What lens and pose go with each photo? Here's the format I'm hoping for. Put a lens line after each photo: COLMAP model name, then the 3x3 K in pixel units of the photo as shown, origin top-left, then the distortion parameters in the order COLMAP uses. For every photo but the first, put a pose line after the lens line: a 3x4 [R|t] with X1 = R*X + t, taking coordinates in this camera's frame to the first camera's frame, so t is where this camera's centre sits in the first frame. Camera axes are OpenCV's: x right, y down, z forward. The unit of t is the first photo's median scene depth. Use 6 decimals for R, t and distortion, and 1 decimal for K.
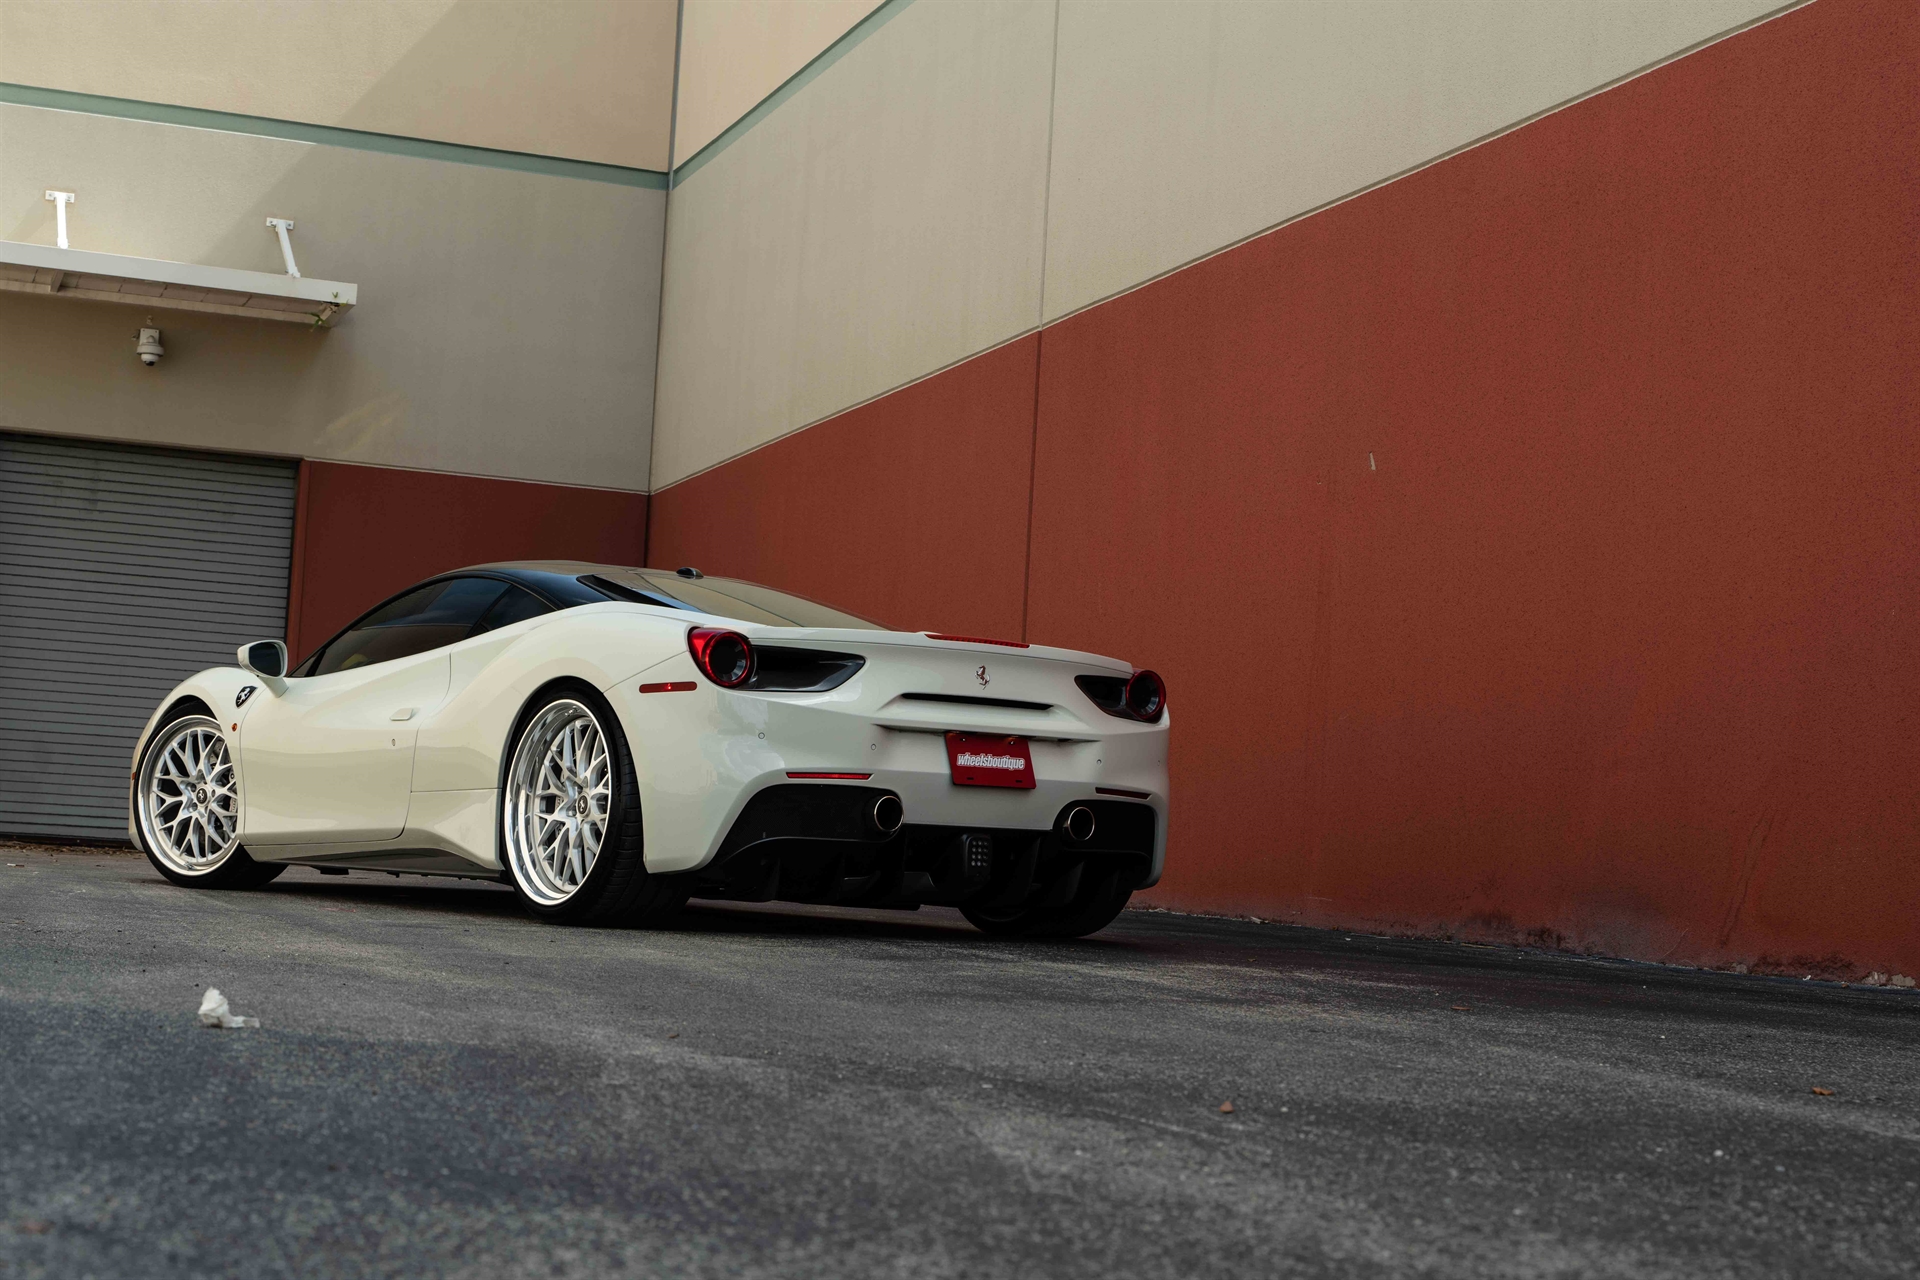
lens RADIAL K [[3088.1, 0, 964.4], [0, 3088.1, 647.9], [0, 0, 1]] dist [0.001548, 0.000000]
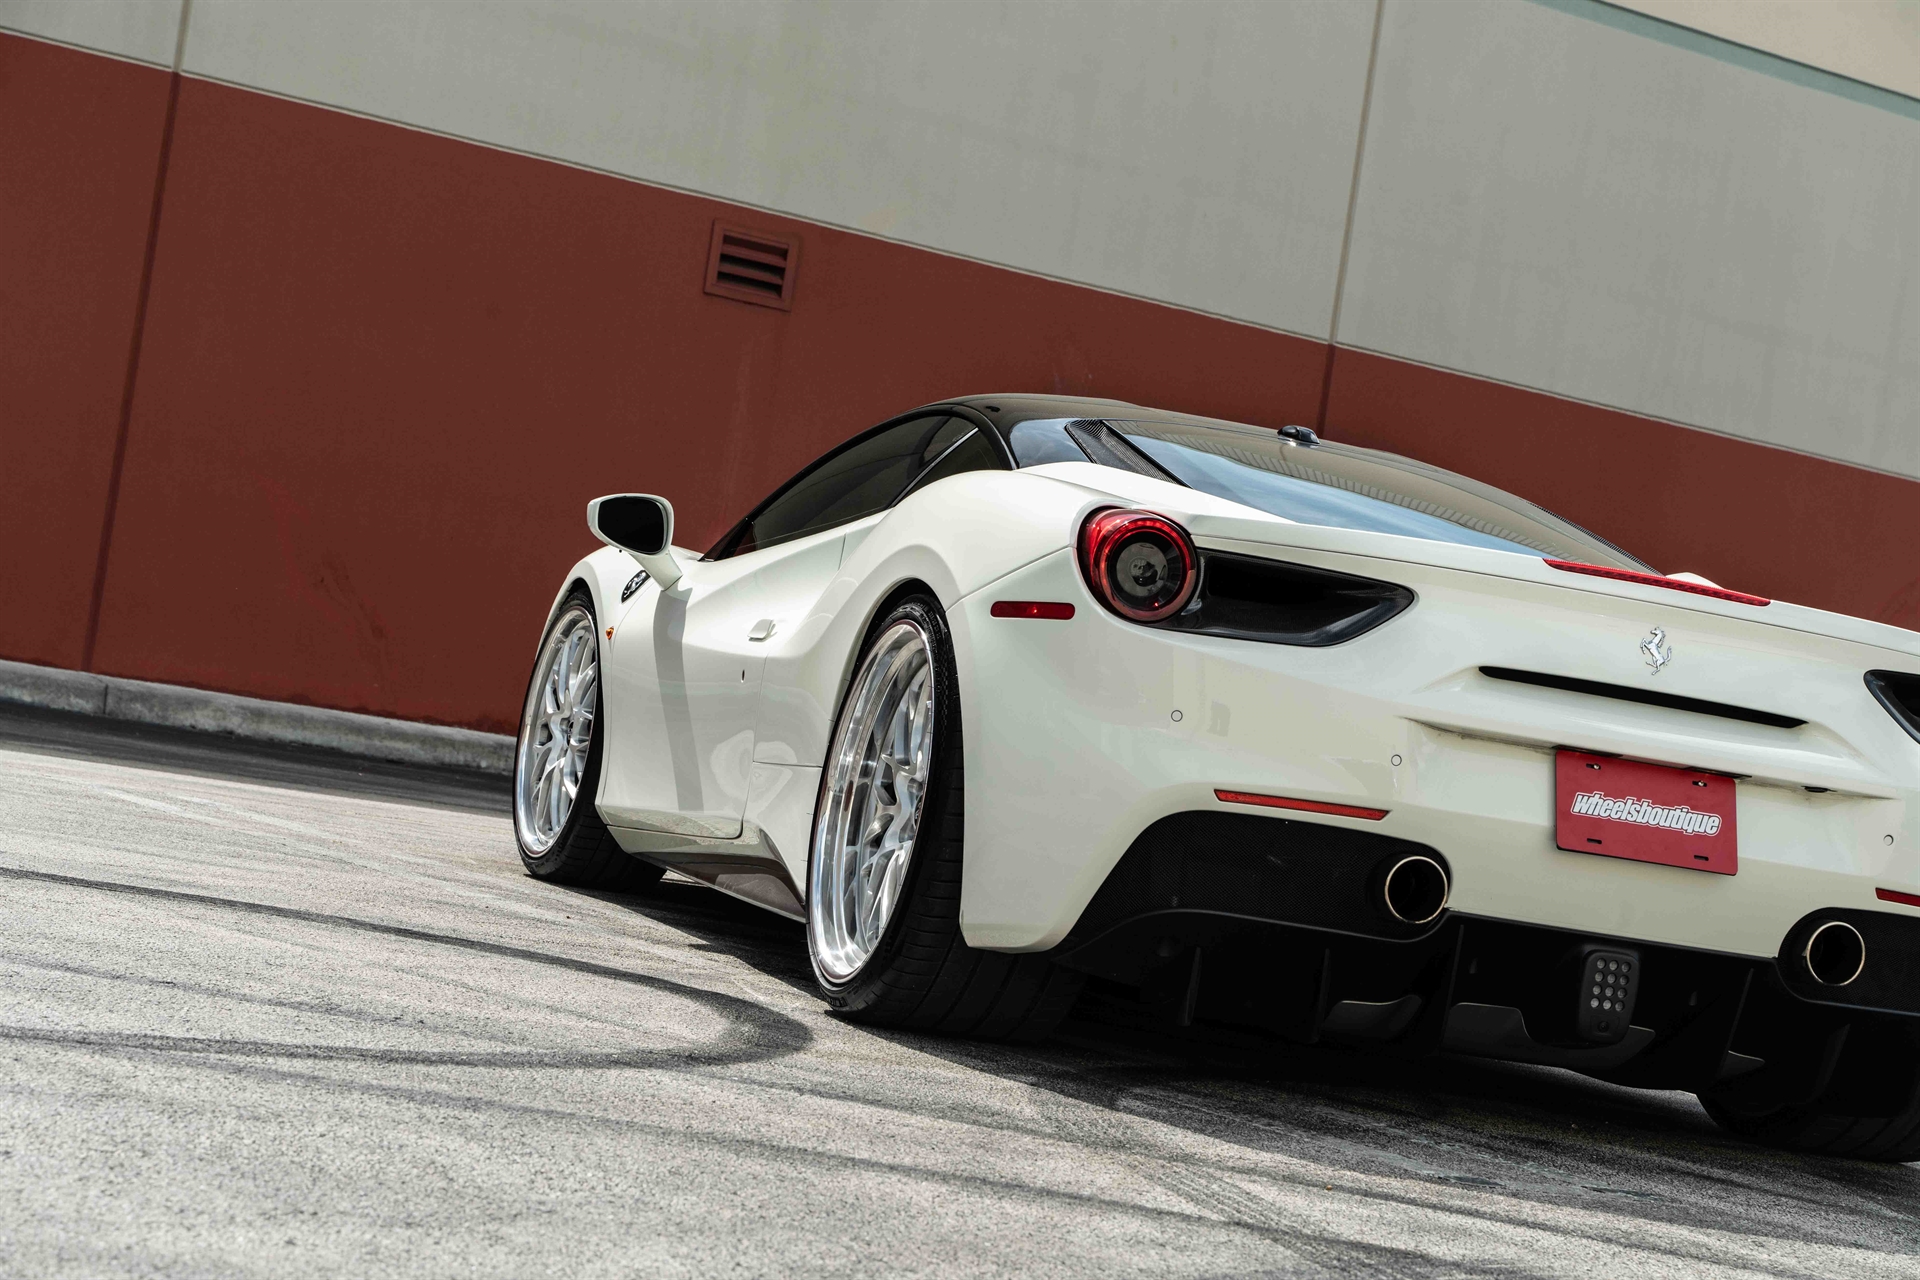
lens RADIAL K [[4000.9, 0, 962.2], [0, 4000.9, 638.3], [0, 0, 1]] dist [0.008625, 0.000000]
pose [[0.934134, 0.094839, -0.344092, 0.130456], [-0.093377, 0.995412, 0.020858, 0.004002], [0.344491, 0.012646, 0.938704, 0.324767]]
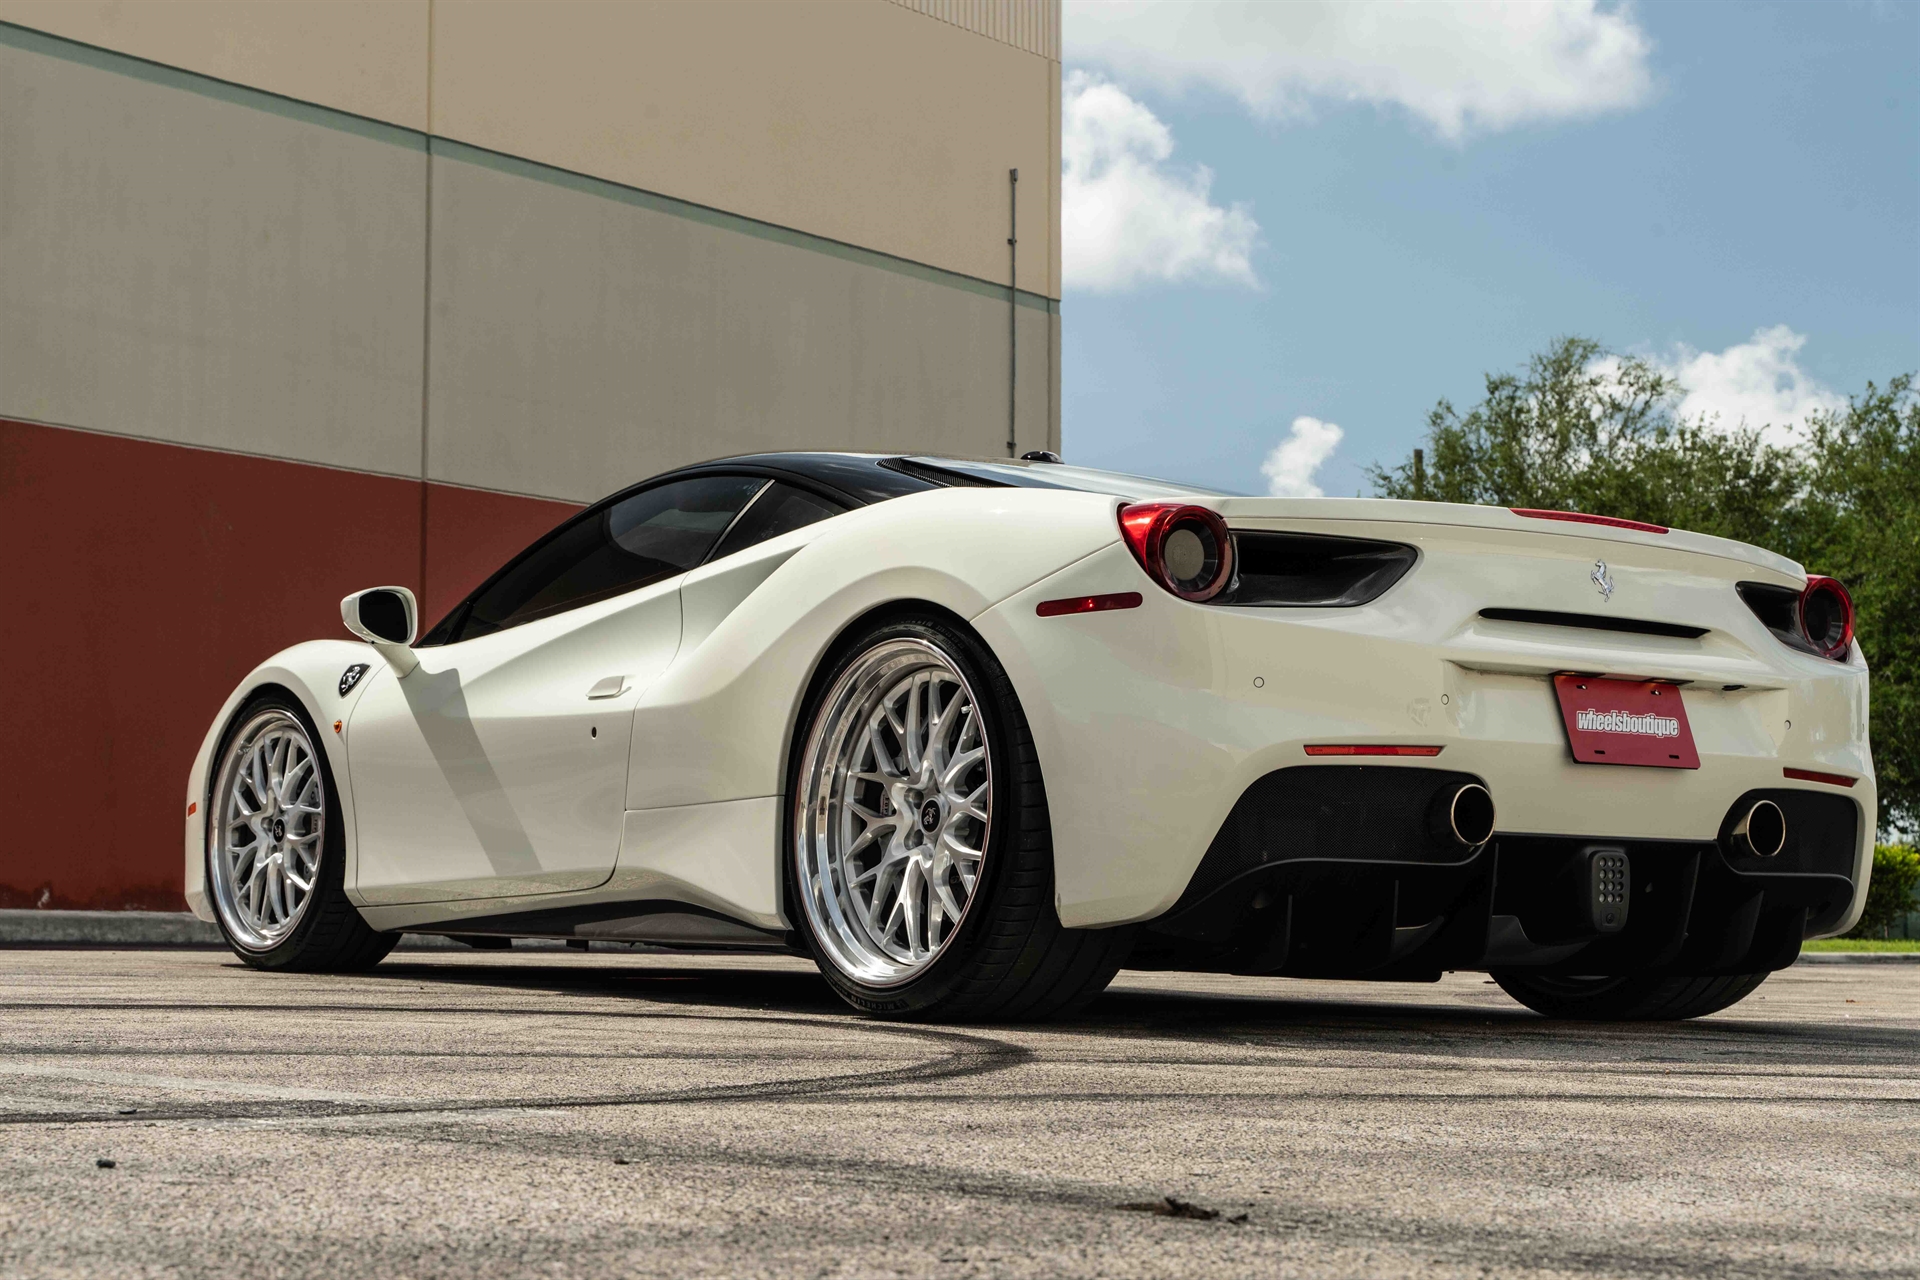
lens RADIAL K [[3261.1, 0, 960.0], [0, 3261.1, 638.3], [0, 0, 1]] dist [0.060629, 0.000000]
pose [[0.998805, -0.028340, -0.039822, -0.092419], [0.027599, 0.999438, -0.019017, 0.028966], [0.040339, 0.017895, 0.999026, 0.376992]]
